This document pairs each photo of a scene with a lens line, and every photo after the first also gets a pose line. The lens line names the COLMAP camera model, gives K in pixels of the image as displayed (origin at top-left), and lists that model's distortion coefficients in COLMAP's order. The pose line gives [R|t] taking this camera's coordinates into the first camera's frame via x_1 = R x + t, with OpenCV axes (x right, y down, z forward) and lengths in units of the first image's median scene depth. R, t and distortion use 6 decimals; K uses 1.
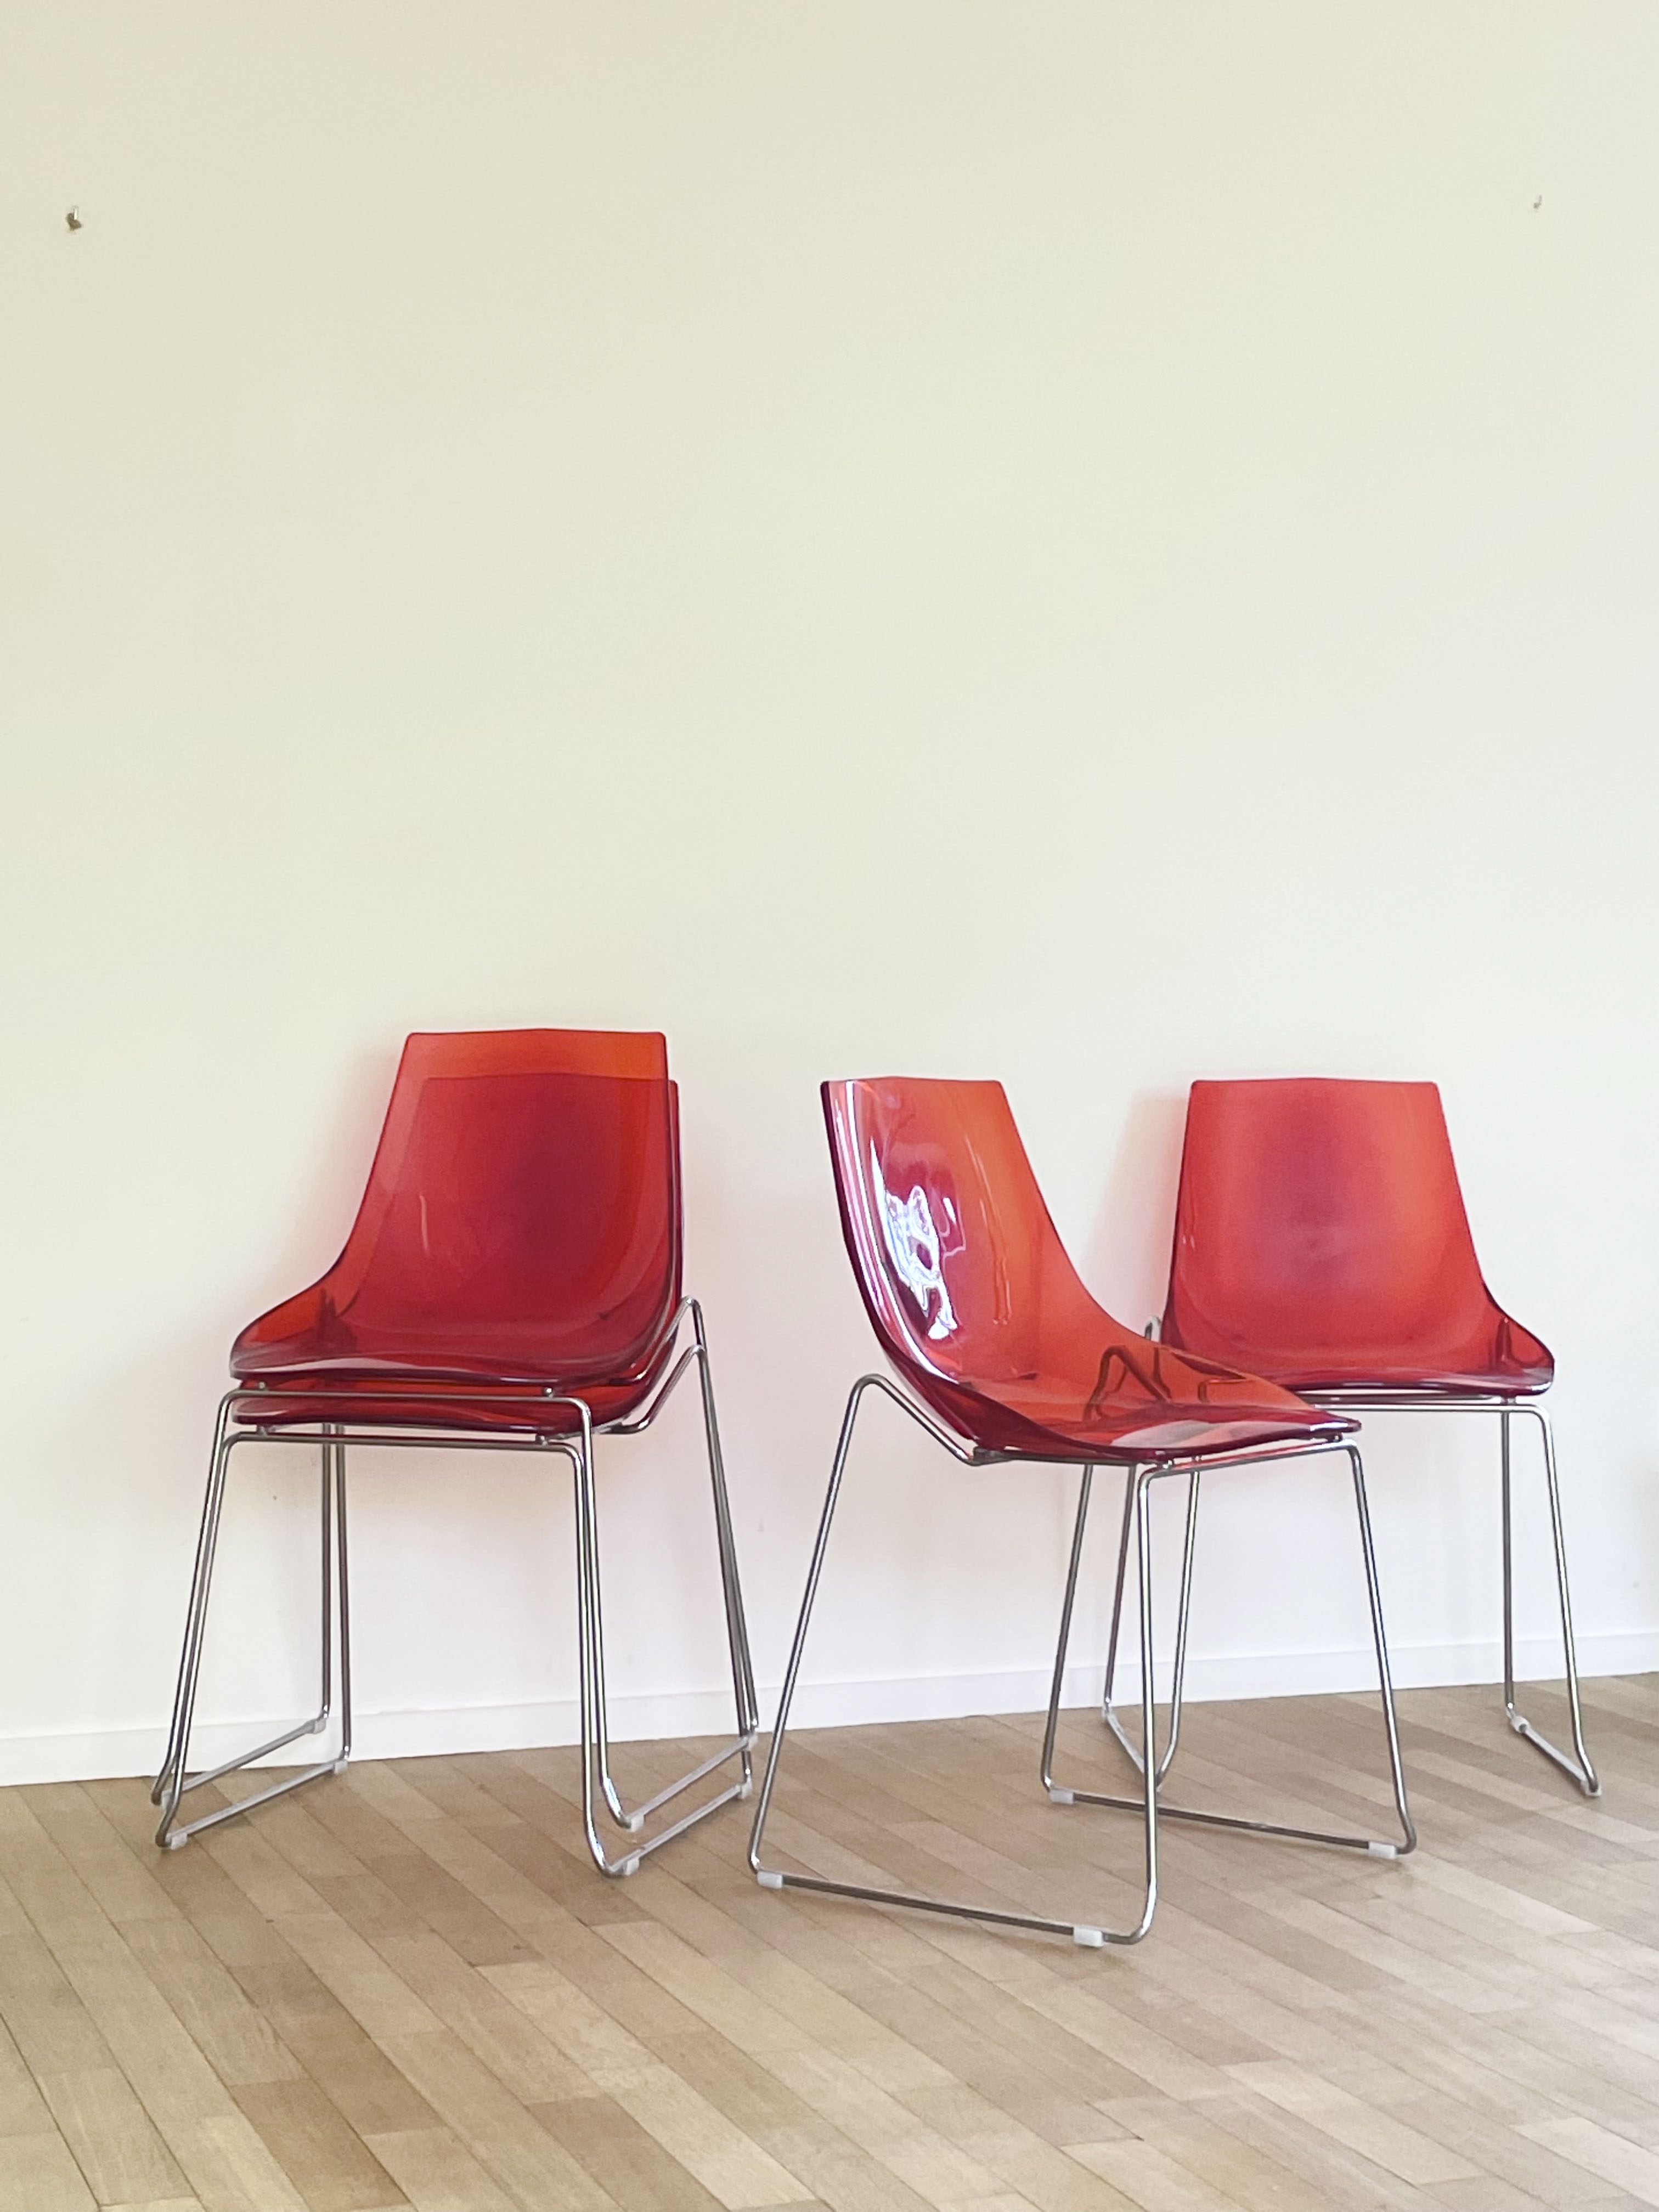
lens RADIAL K [[3742.3, 0, 829.5], [0, 3742.3, 1106.0], [0, 0, 1]] dist [0.212312, -0.692229]
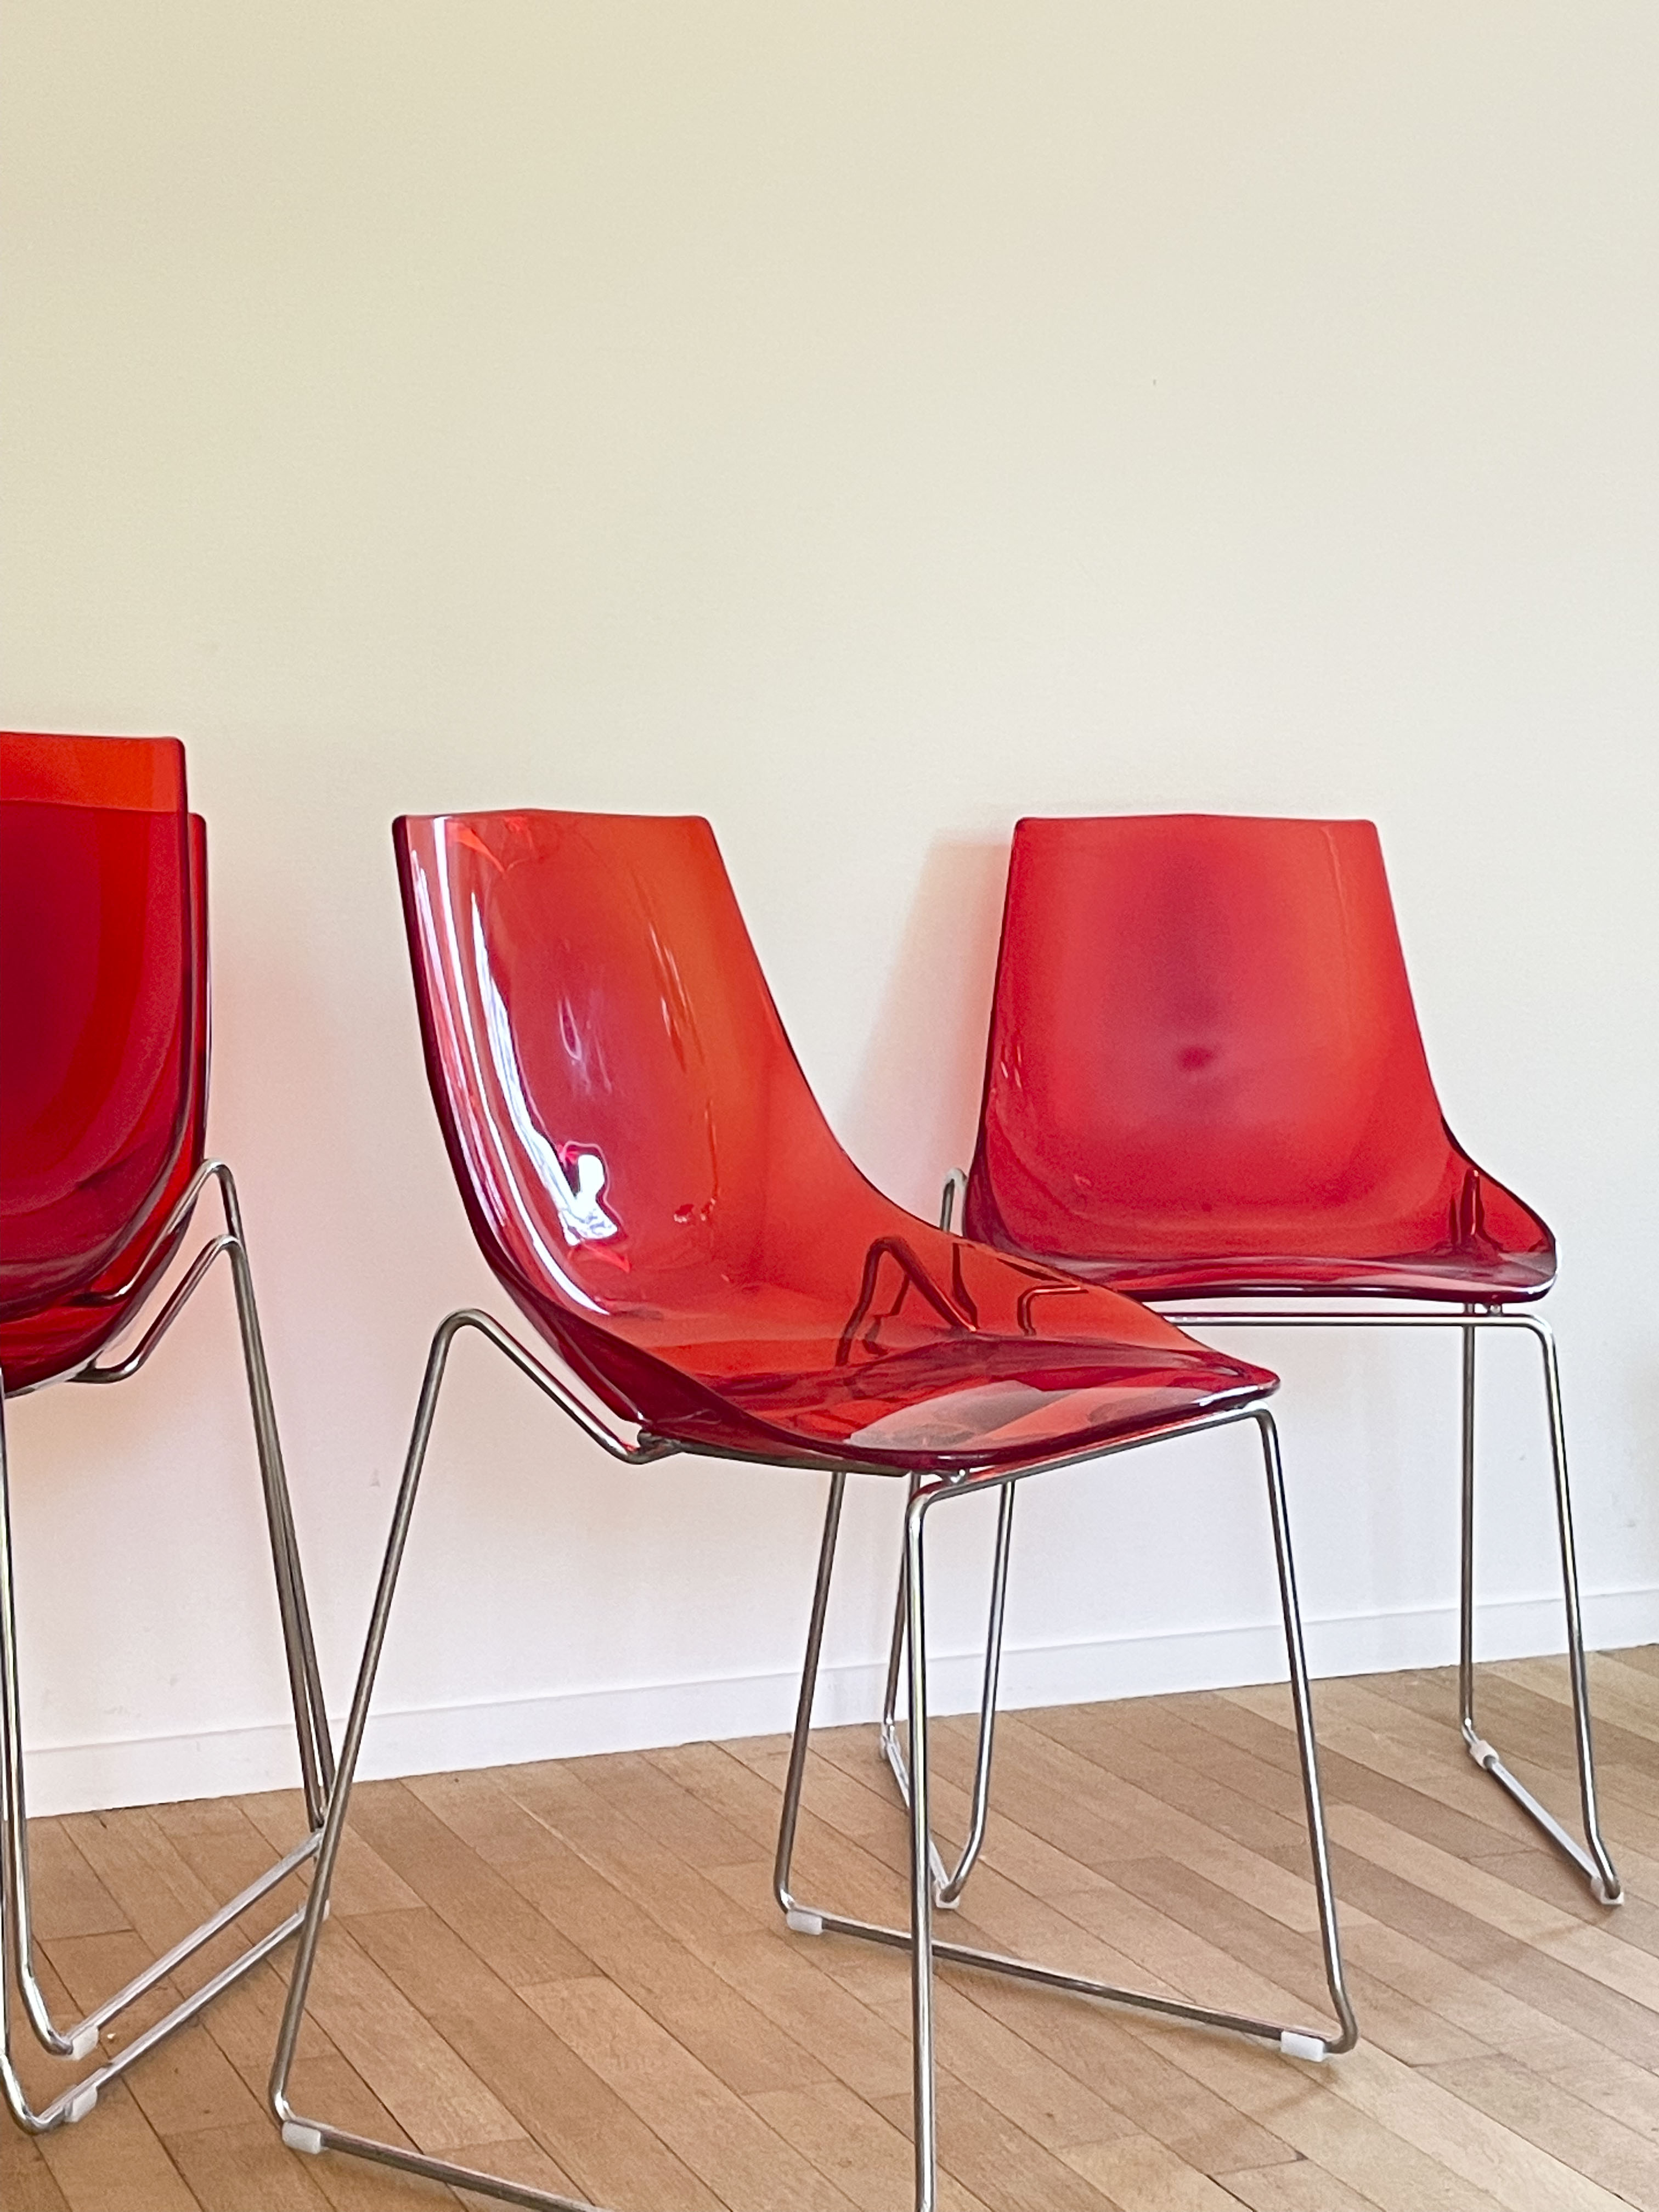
lens RADIAL K [[3742.3, 0, 829.5], [0, 3742.3, 1106.0], [0, 0, 1]] dist [0.212312, -0.692229]
pose [[0.999189, -0.000159, 0.040277, 0.040080], [-0.002627, 0.997605, 0.069113, -0.001778], [-0.040192, -0.069162, 0.996795, 0.365331]]
